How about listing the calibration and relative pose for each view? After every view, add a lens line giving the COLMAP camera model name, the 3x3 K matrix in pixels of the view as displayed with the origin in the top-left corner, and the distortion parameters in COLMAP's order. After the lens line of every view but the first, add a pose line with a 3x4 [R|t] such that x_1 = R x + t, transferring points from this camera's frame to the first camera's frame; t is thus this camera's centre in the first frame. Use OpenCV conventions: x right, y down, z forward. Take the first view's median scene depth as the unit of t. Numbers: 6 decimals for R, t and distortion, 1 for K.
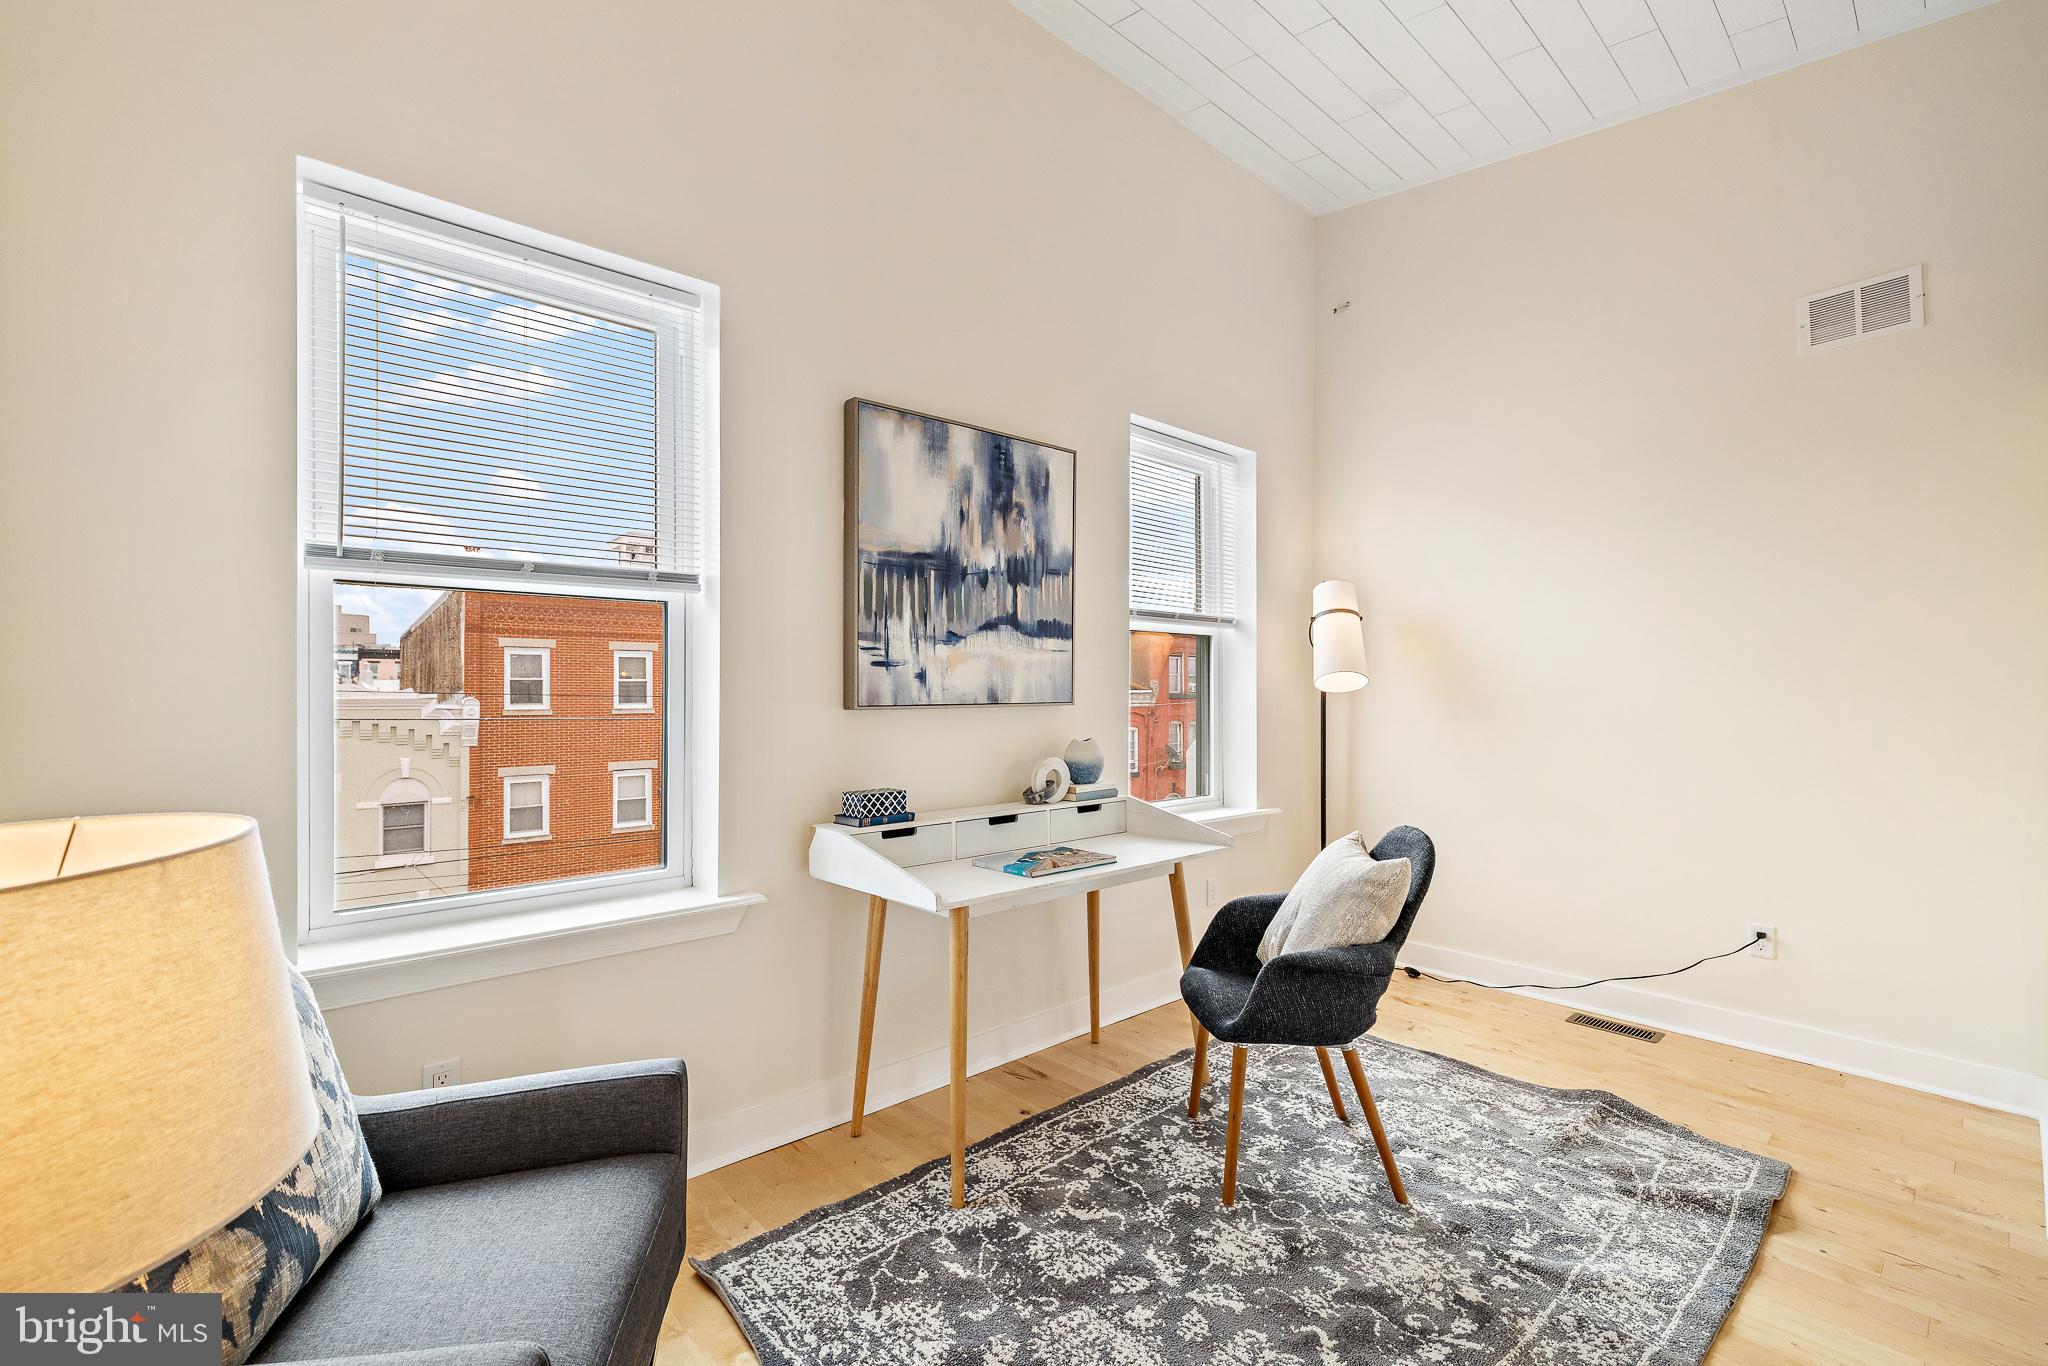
lens RADIAL K [[880.8, 0, 1014.4], [0, 880.8, 670.2], [0, 0, 1]] dist [0.003594, -0.000064]
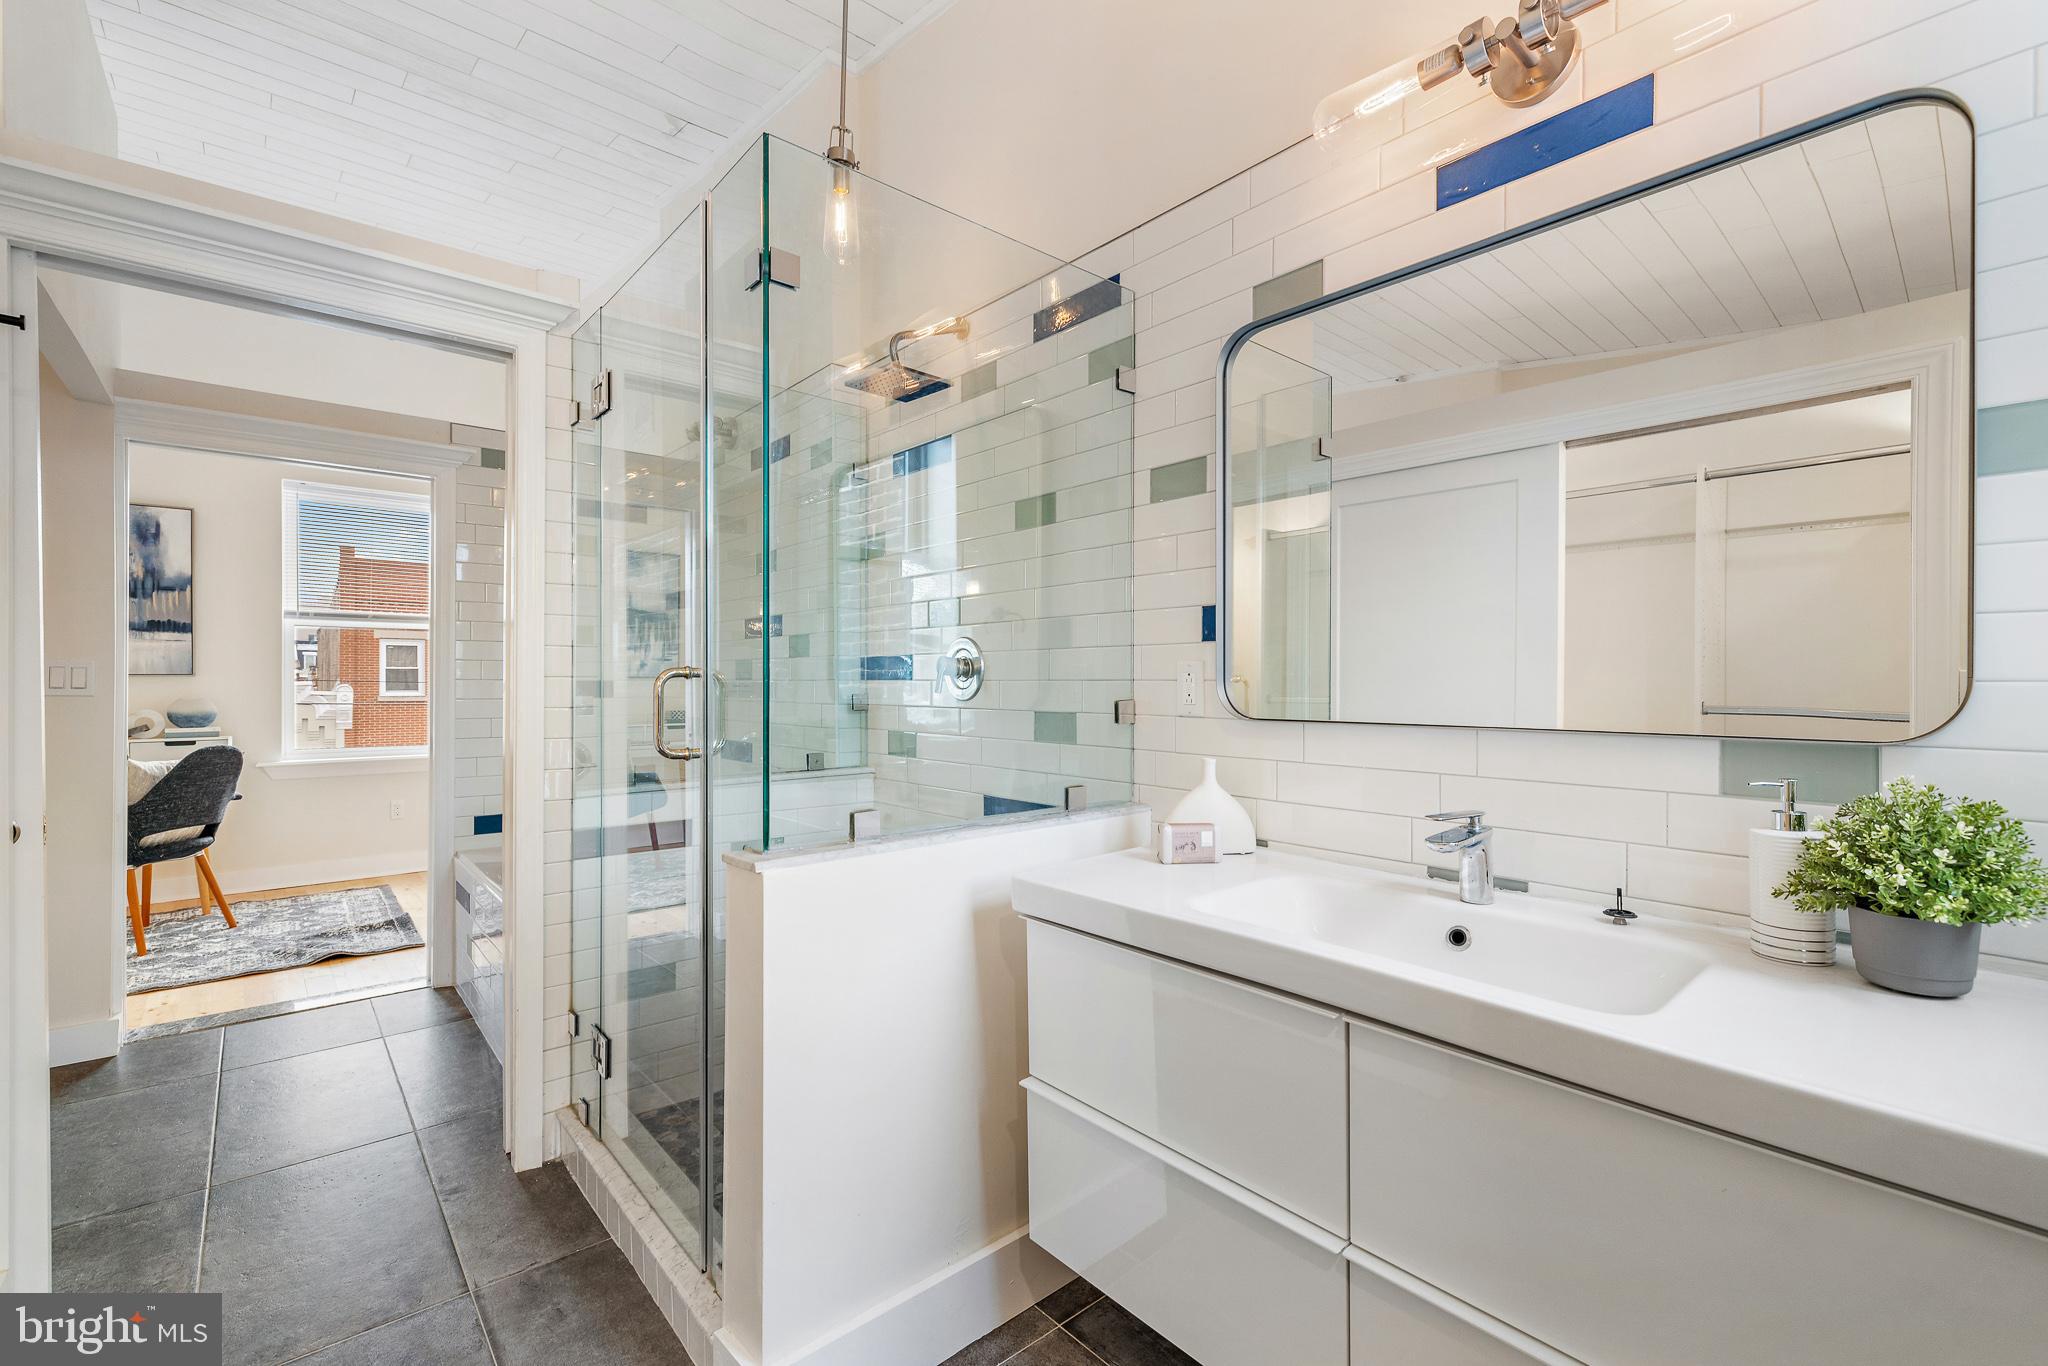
lens RADIAL K [[880.8, 0, 1021.3], [0, 880.8, 686.1], [0, 0, 1]] dist [0.003594, -0.000064]
pose [[0.999903, -0.001356, -0.013851, 1.649234], [0.001759, 0.999573, 0.029168, 0.016572], [0.013805, -0.029189, 0.999479, -0.552496]]
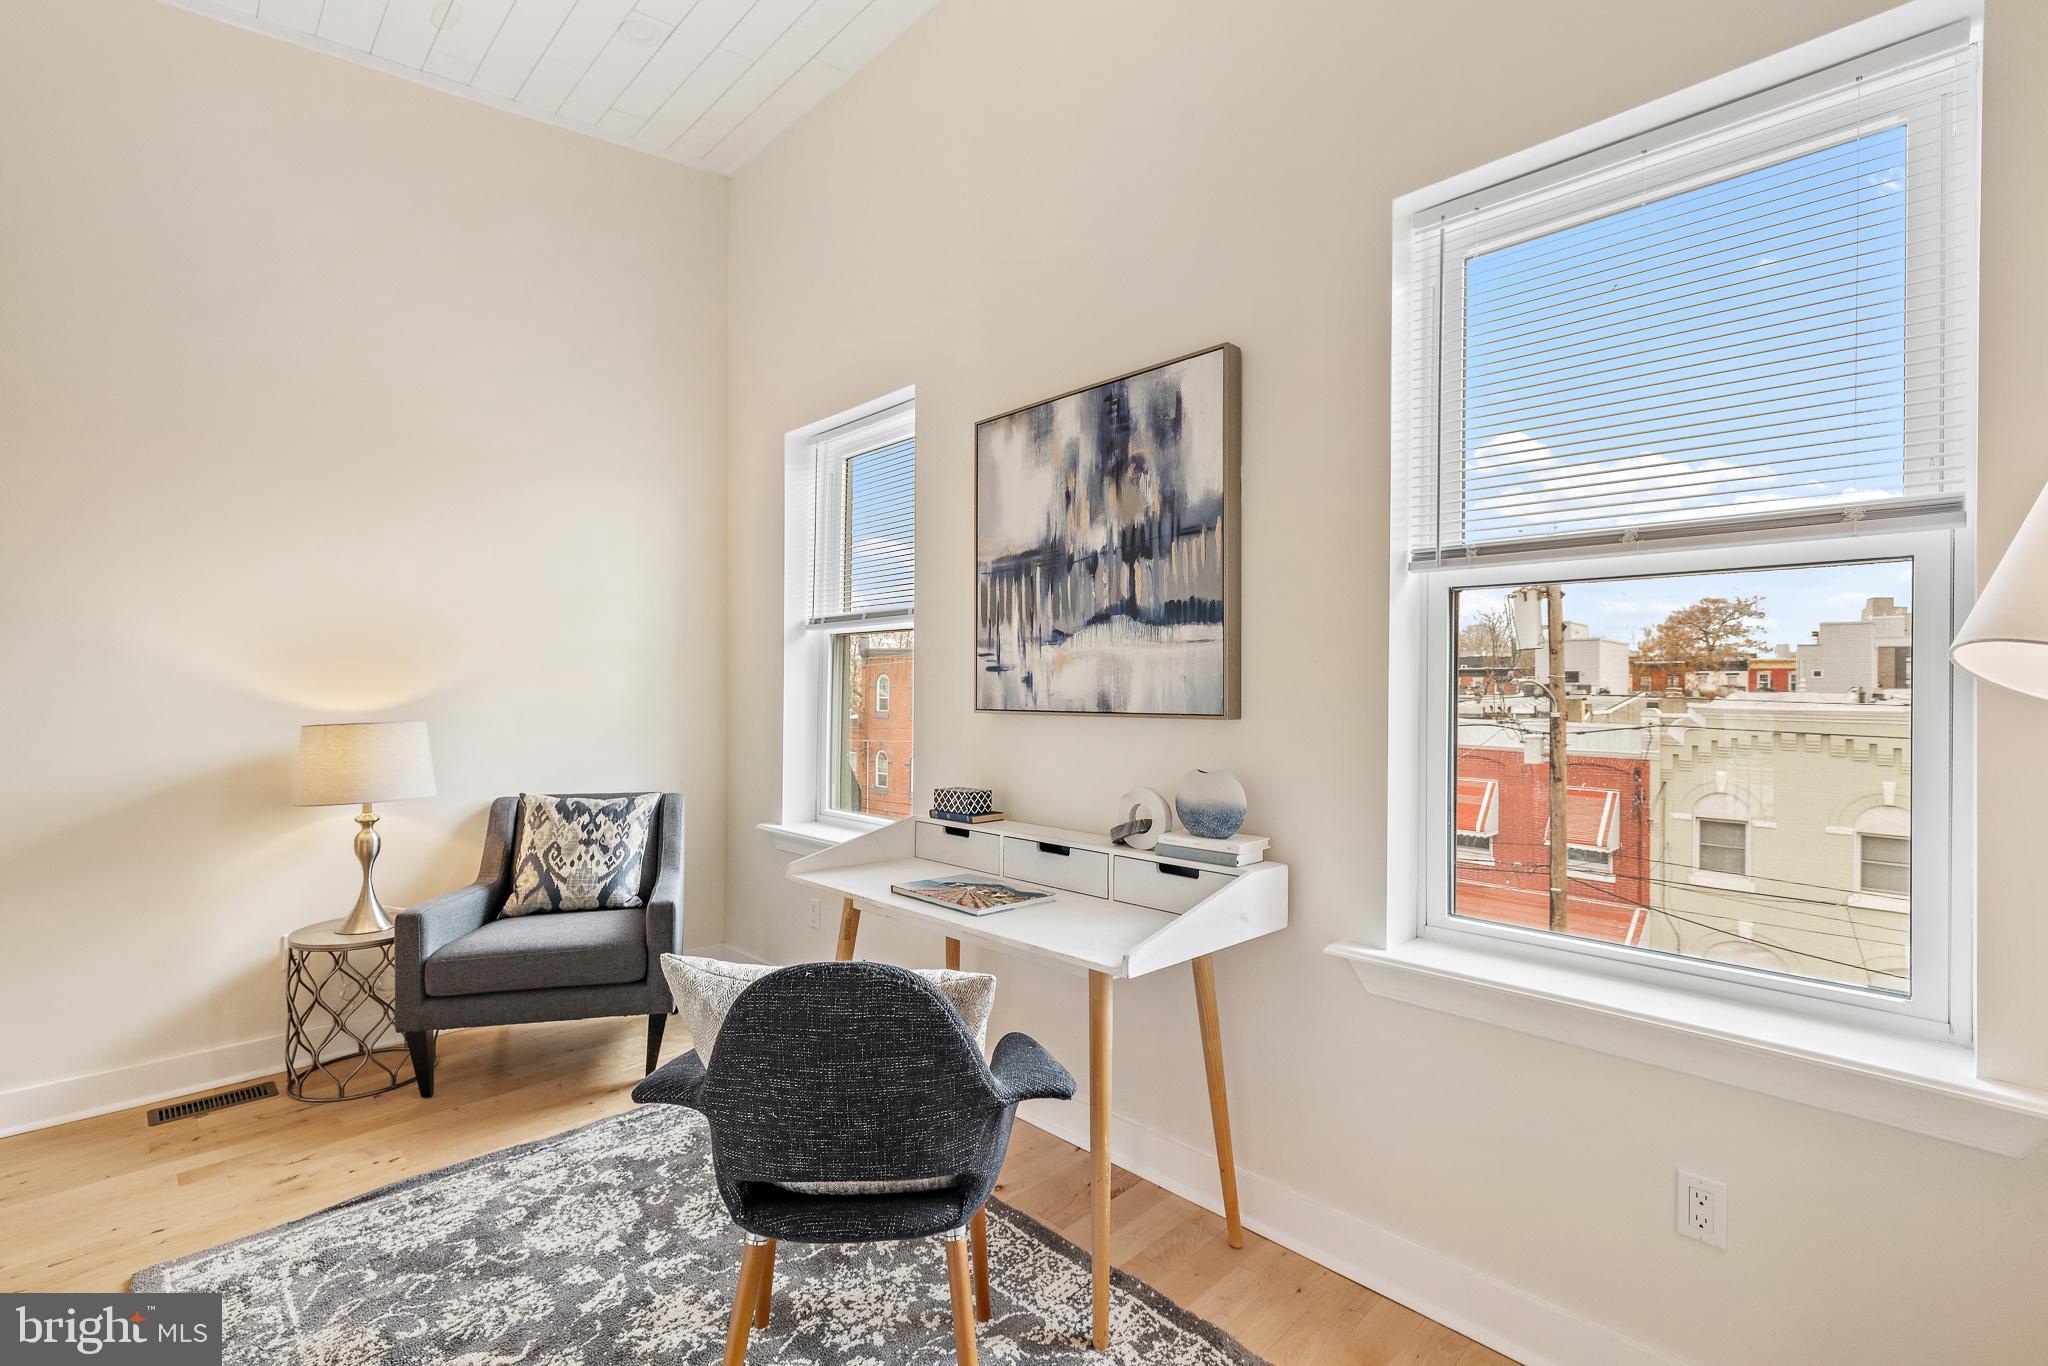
lens RADIAL K [[880.8, 0, 1011.6], [0, 880.8, 668.6], [0, 0, 1]] dist [0.003594, -0.000064]
pose [[0.069614, -0.026564, -0.997220, 0.788773], [0.012632, 0.999589, -0.025745, 0.017117], [0.997494, -0.010805, 0.069921, 0.856739]]
